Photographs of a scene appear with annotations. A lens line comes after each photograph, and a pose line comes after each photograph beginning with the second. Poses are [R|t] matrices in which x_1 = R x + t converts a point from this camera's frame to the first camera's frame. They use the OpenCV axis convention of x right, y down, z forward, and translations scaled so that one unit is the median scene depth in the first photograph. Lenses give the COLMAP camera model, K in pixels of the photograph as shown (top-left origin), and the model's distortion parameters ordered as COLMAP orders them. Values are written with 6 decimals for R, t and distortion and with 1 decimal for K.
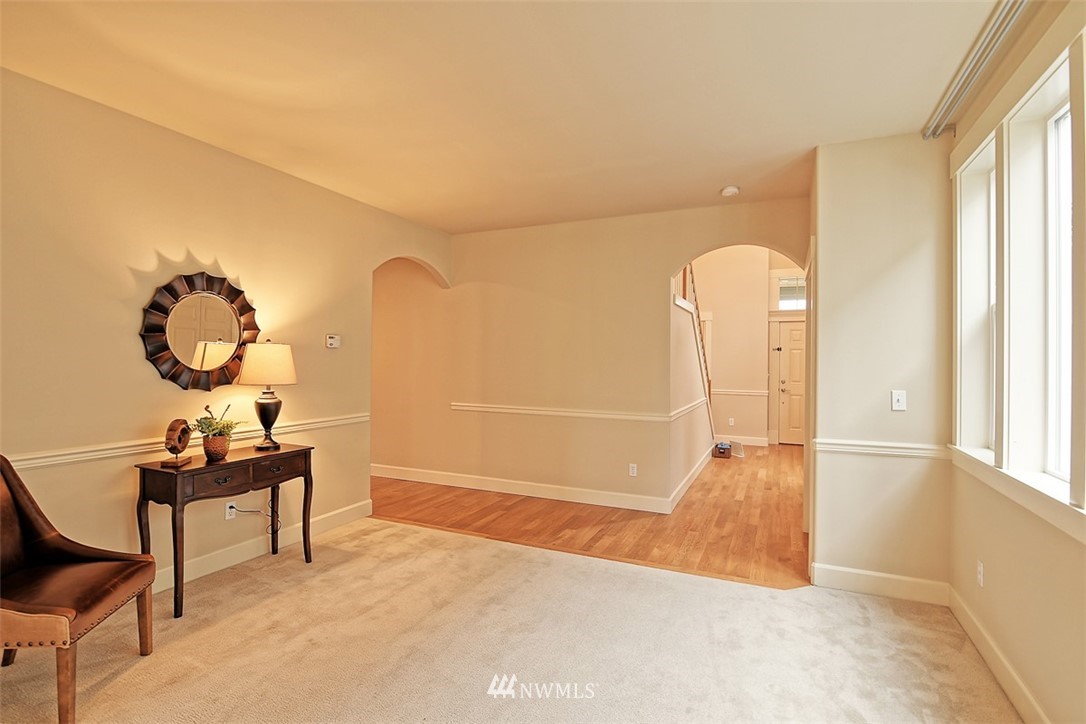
lens RADIAL K [[527.9, 0, 537.6], [0, 527.9, 359.1], [0, 0, 1]] dist [0.001089, -0.014741]
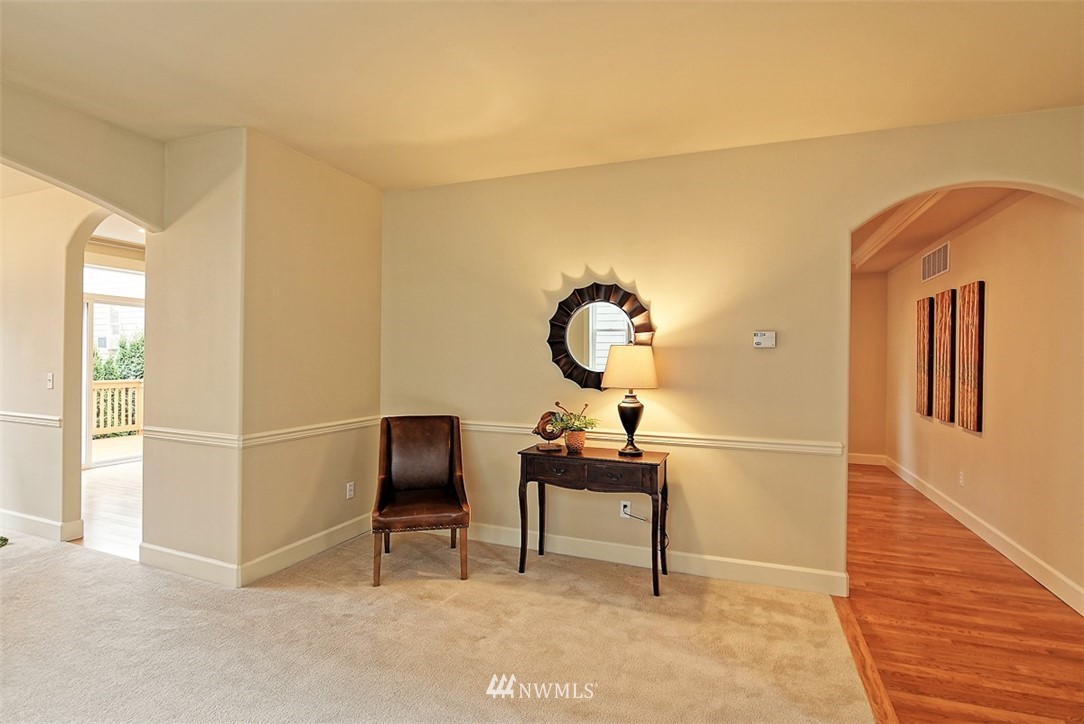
lens RADIAL K [[529.5, 0, 543.0], [0, 529.5, 359.3], [0, 0, 1]] dist [-0.001110, -0.010263]
pose [[0.074338, -0.006572, -0.997211, 0.438631], [-0.009725, 0.999926, -0.007315, 0.004514], [0.997186, 0.010241, 0.074269, 0.768166]]
